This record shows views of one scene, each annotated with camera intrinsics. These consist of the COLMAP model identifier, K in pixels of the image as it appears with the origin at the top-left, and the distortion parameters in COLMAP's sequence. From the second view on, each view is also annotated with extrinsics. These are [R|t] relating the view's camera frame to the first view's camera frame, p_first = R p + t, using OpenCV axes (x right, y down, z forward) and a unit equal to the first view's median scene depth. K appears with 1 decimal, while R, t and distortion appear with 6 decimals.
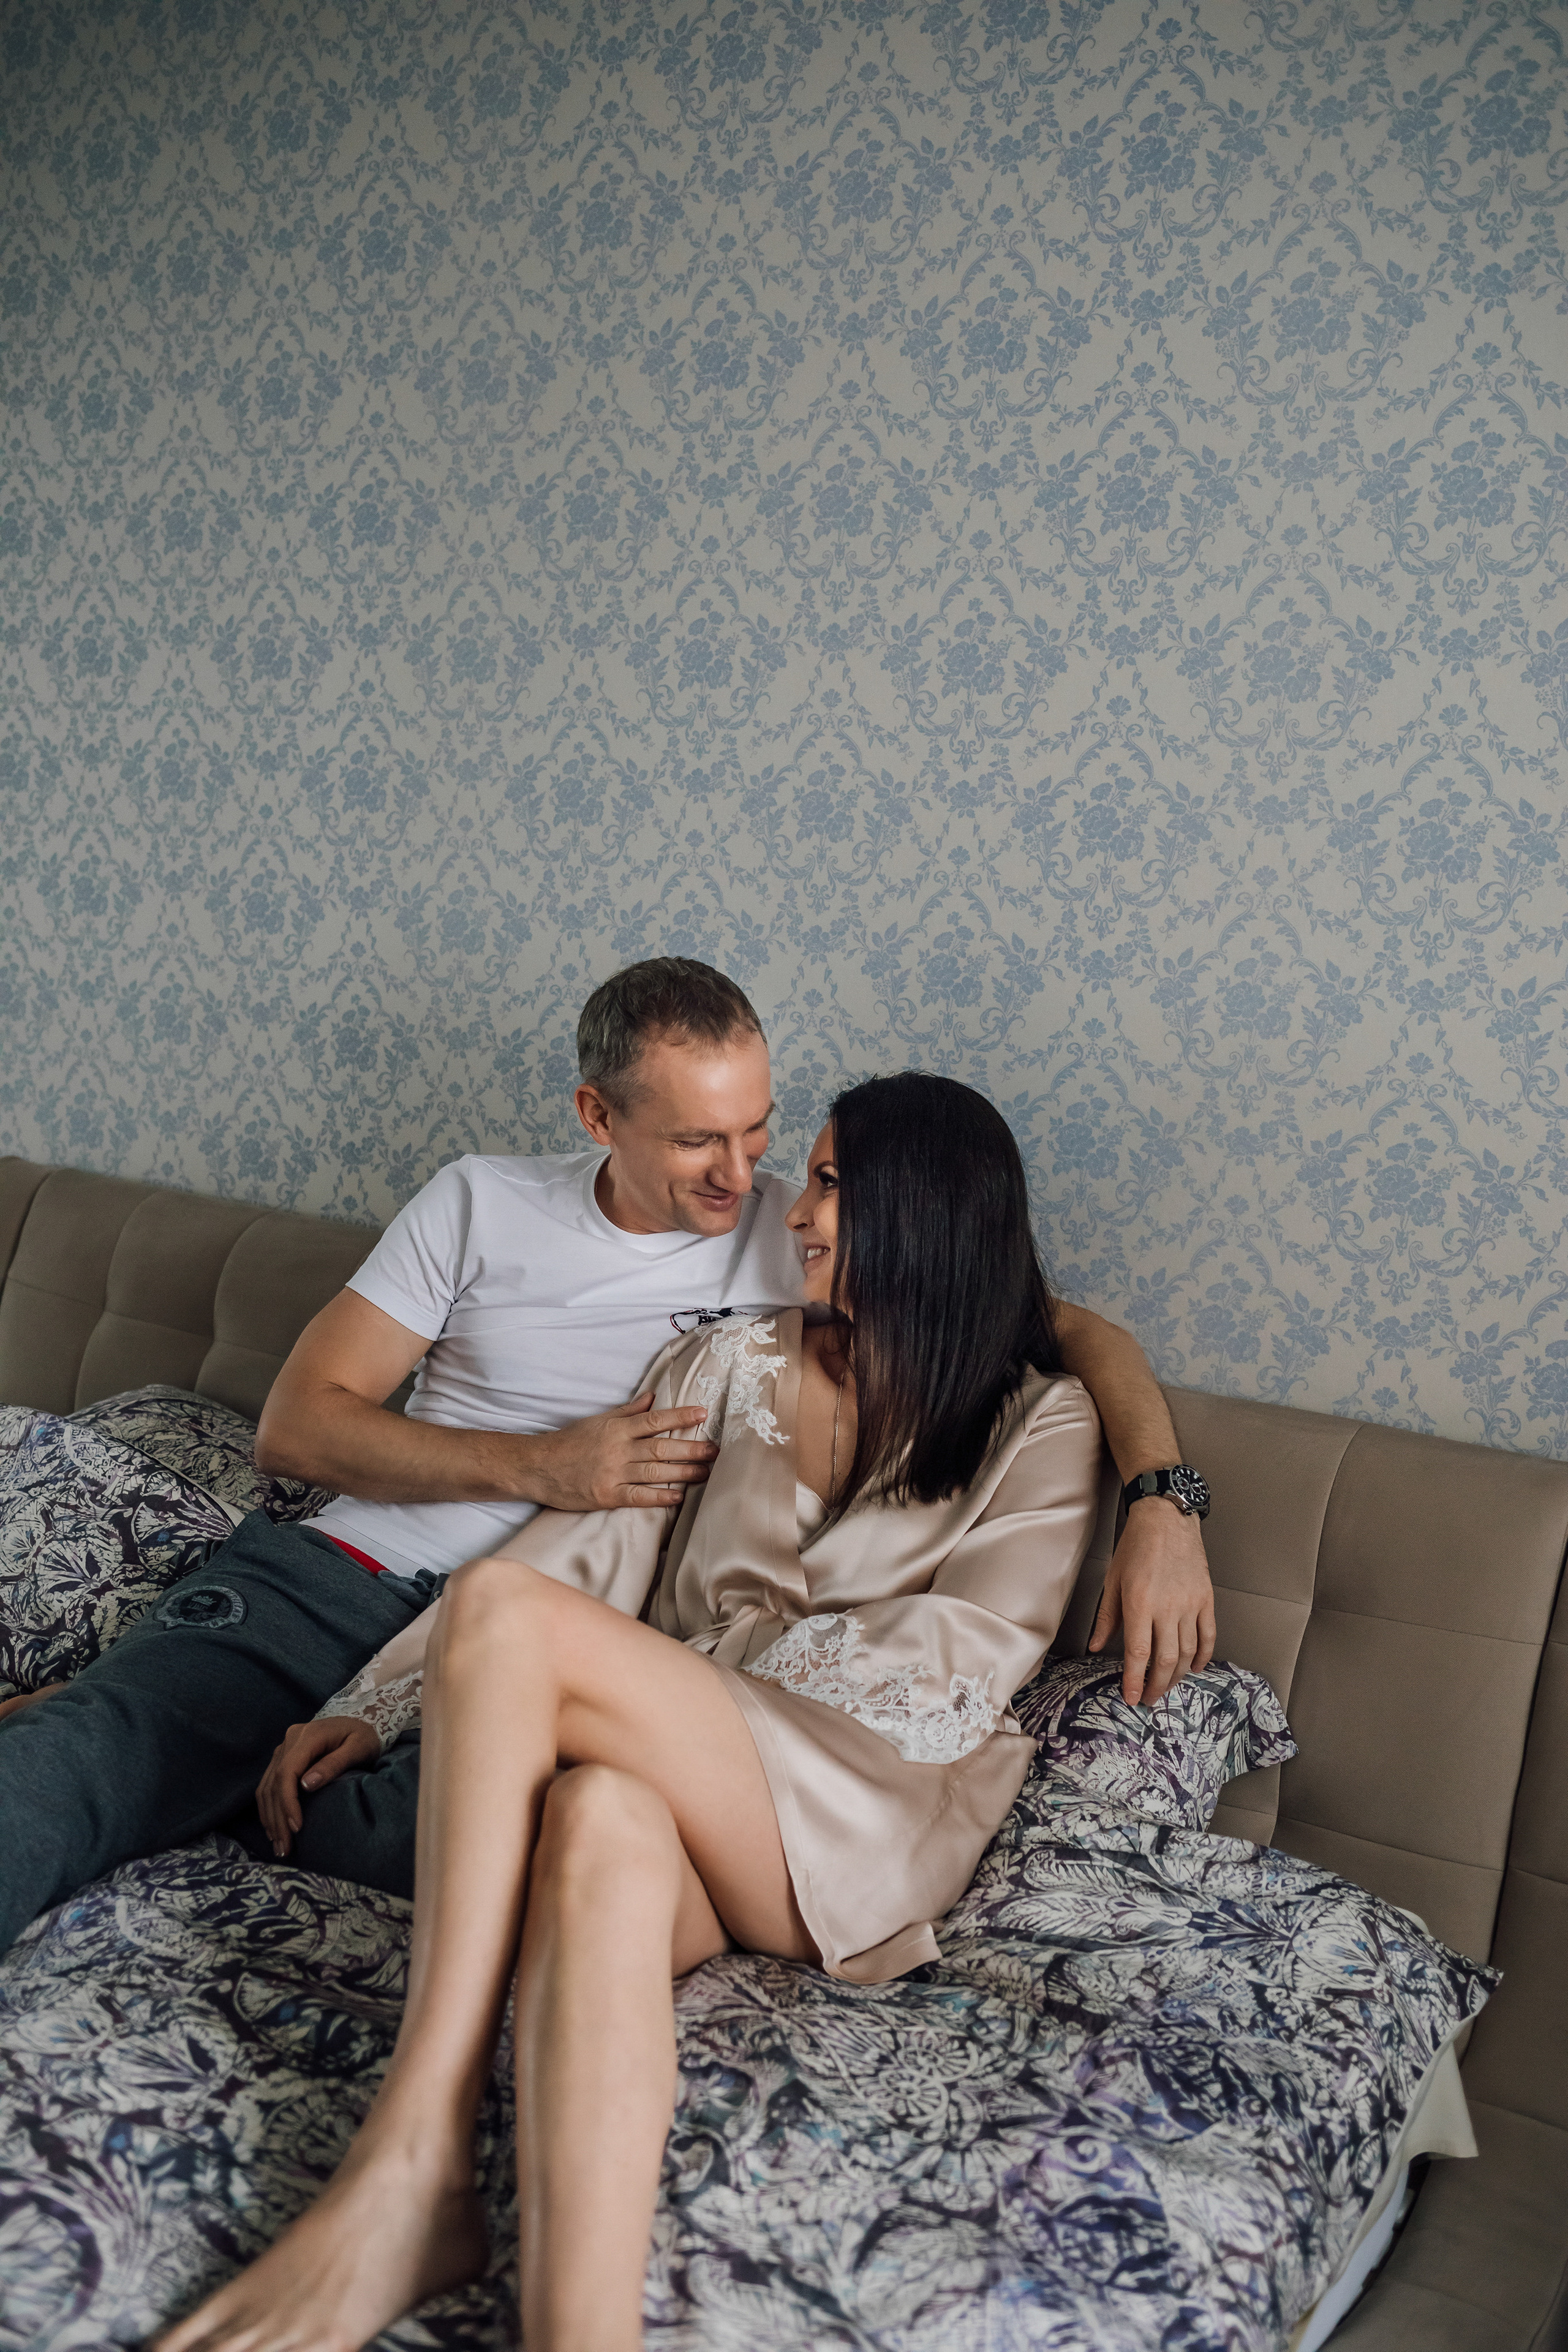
lens RADIAL K [[2283.7, 0, 787.0], [0, 2283.7, 1202.9], [0, 0, 1]] dist [-0.062101, 0.028925]
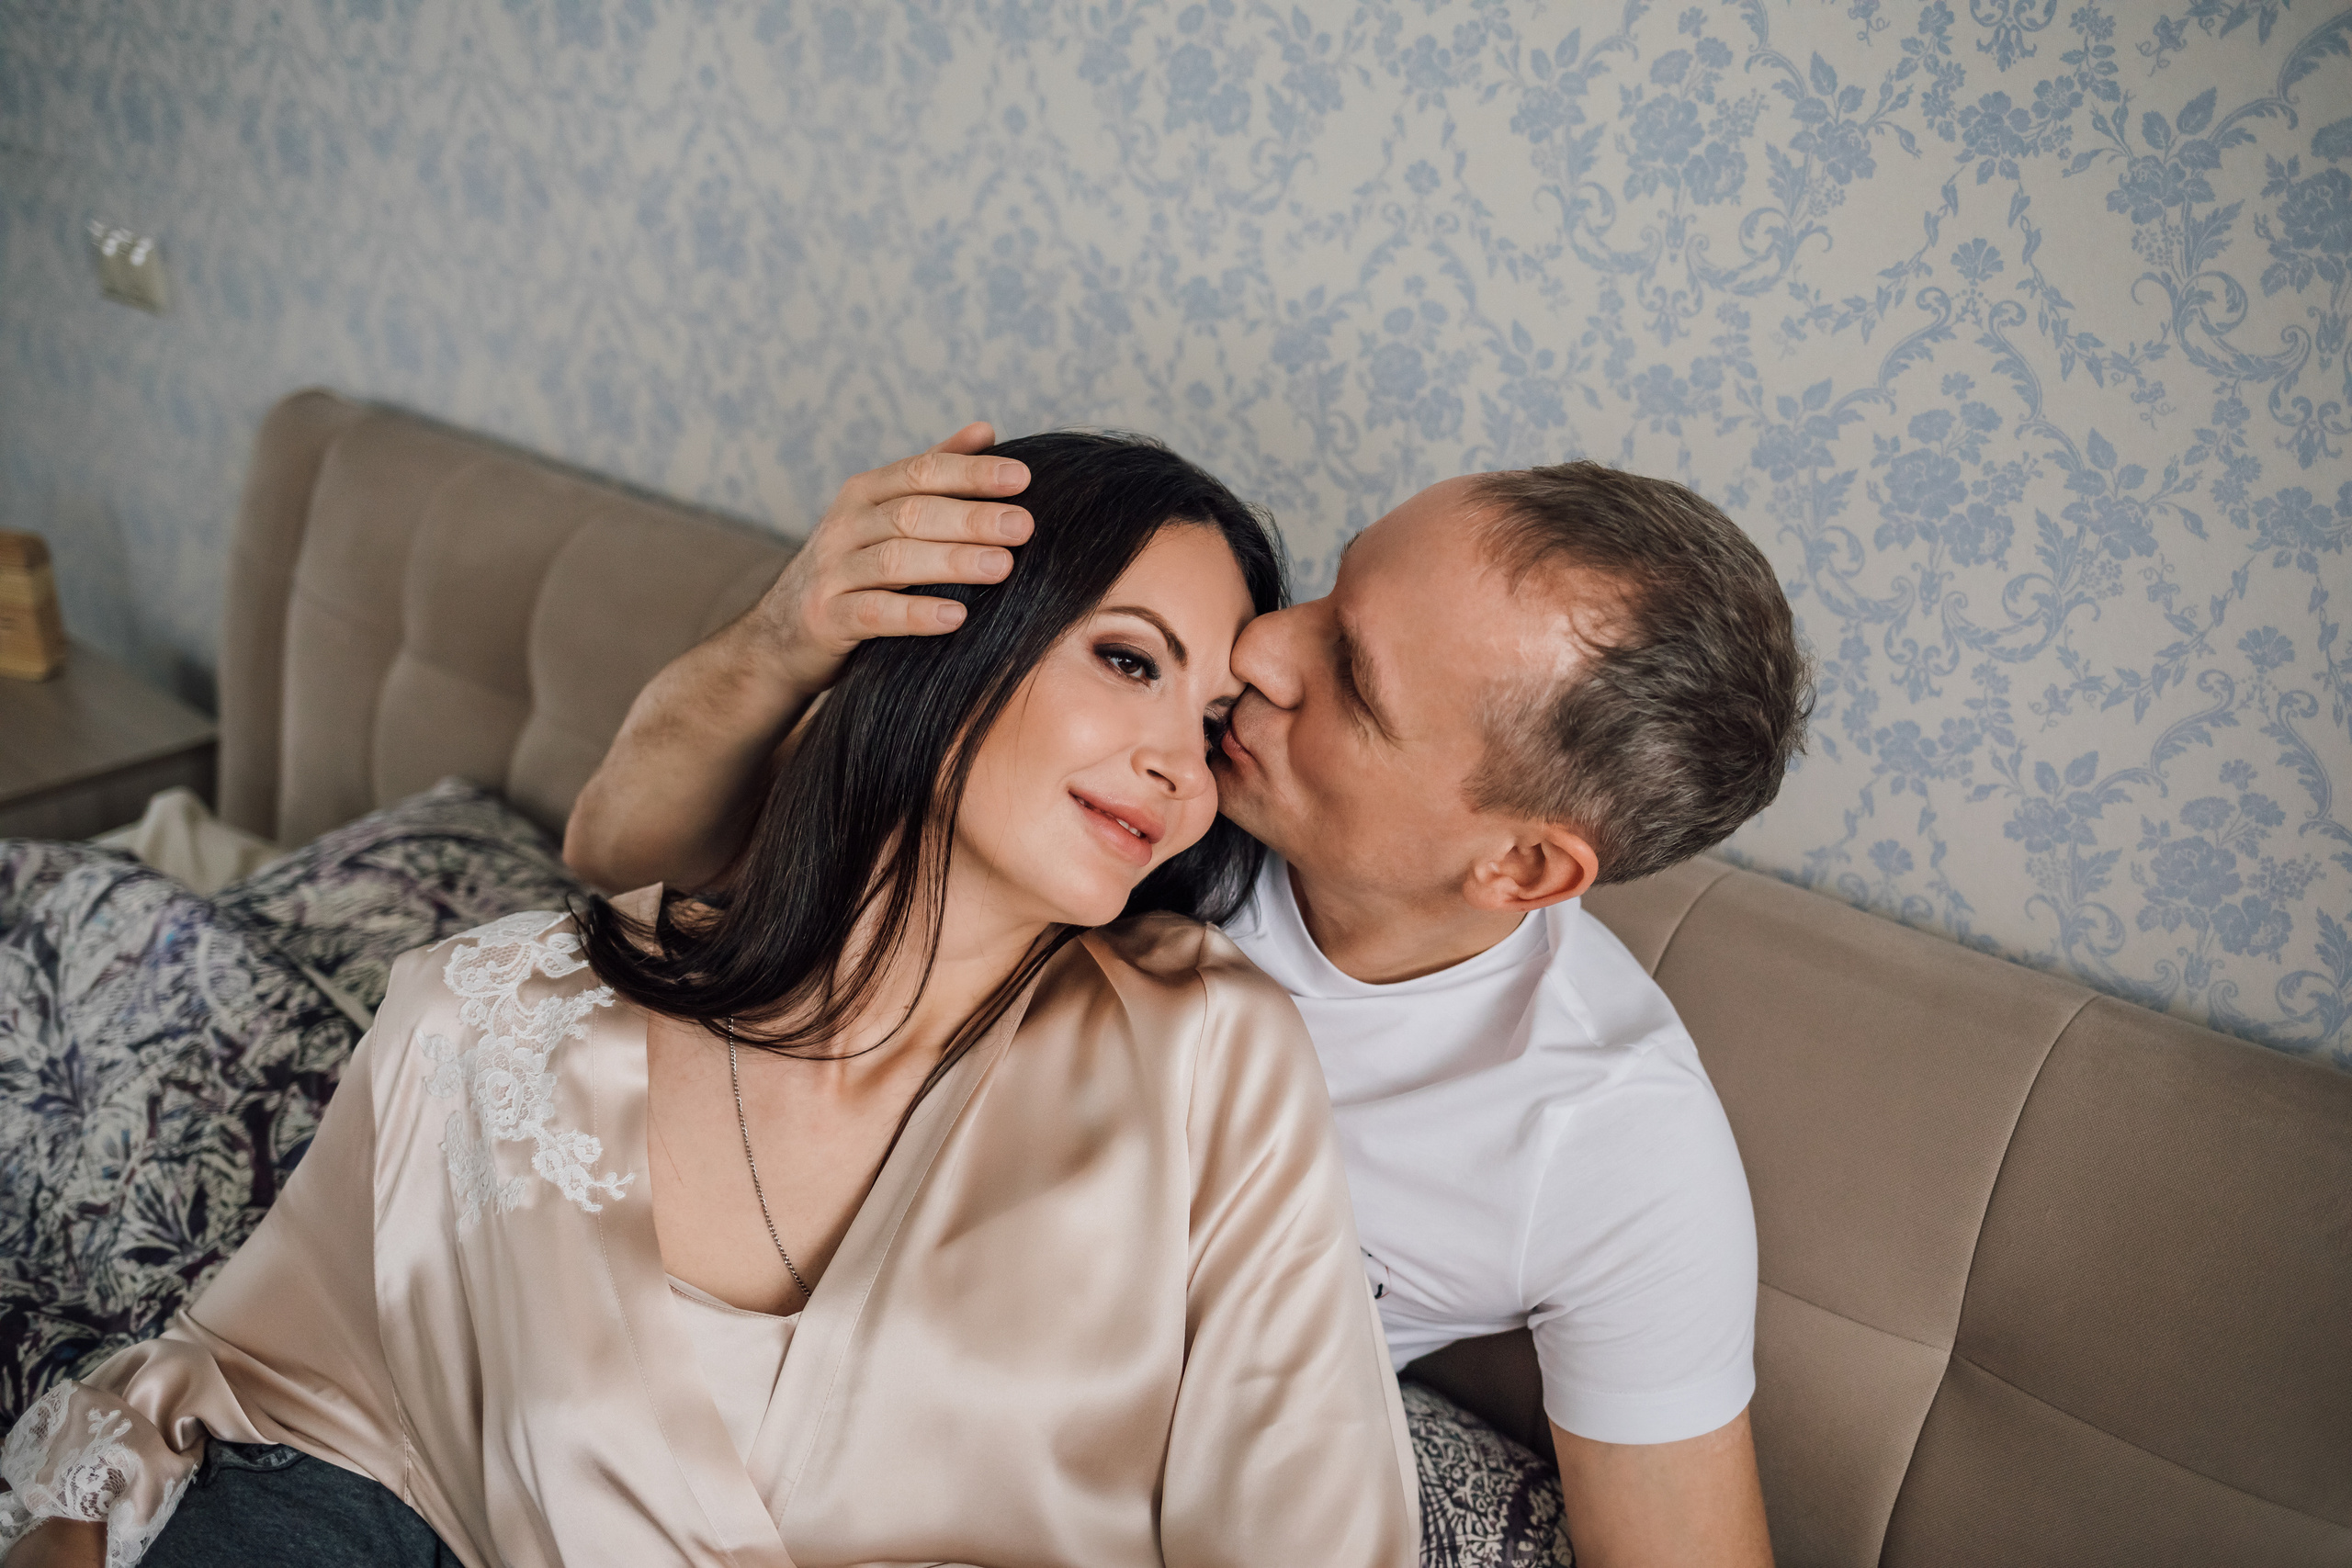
lens RADIAL K [[2283.5, 0, 1170.4], [0, 2283.5, 778.9], [0, 0, 1]] dist [-0.062101, 0.028925]
pose [[0.983640, 0.020712, -0.178952, 0.053007], [0.024018, 0.969422, 0.244220, -0.087820], [0.178539, -0.244522, 0.953065, 0.473135]]
